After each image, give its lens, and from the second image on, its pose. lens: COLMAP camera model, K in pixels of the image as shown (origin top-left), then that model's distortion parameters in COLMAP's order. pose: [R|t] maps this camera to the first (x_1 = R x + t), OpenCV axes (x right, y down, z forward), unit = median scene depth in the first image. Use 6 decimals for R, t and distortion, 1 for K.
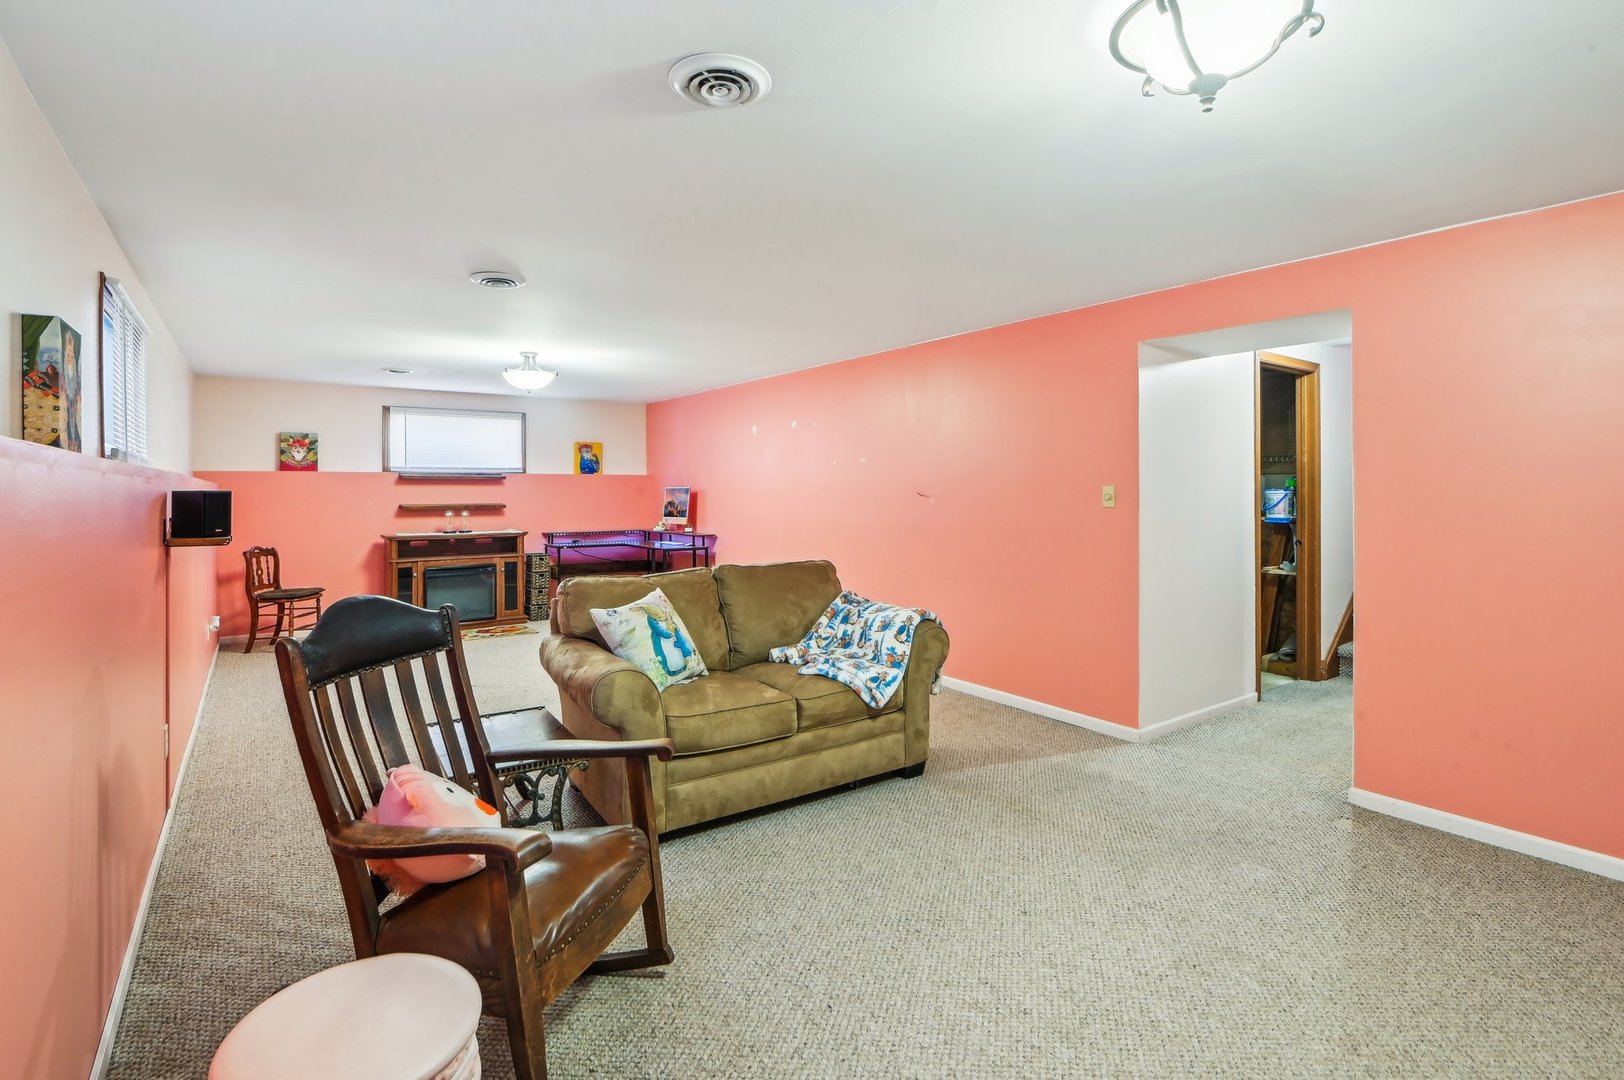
lens RADIAL K [[767.7, 0, 815.8], [0, 767.7, 489.4], [0, 0, 1]] dist [0.002561, -0.013468]
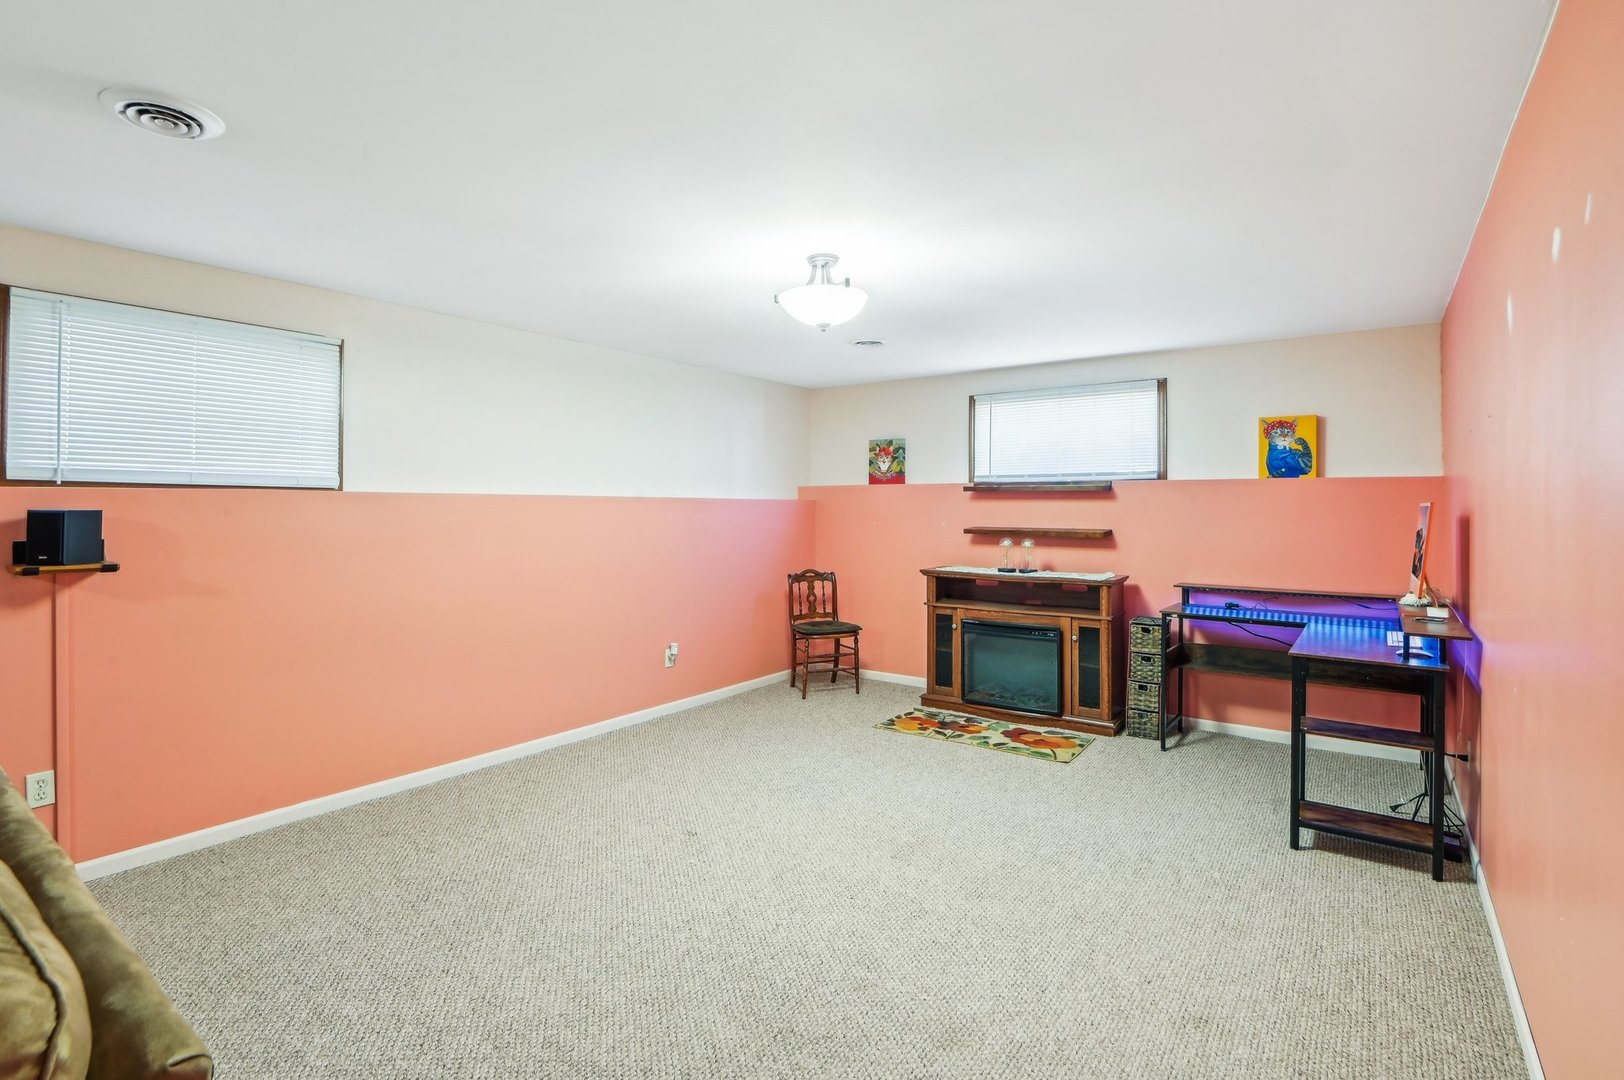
lens RADIAL K [[767.7, 0, 815.8], [0, 767.7, 489.4], [0, 0, 1]] dist [0.002561, -0.013468]
pose [[0.331388, -0.019454, -0.943294, 0.102225], [-0.005943, 0.999725, -0.022706, 0.001654], [0.943476, 0.013131, 0.331181, 0.614647]]
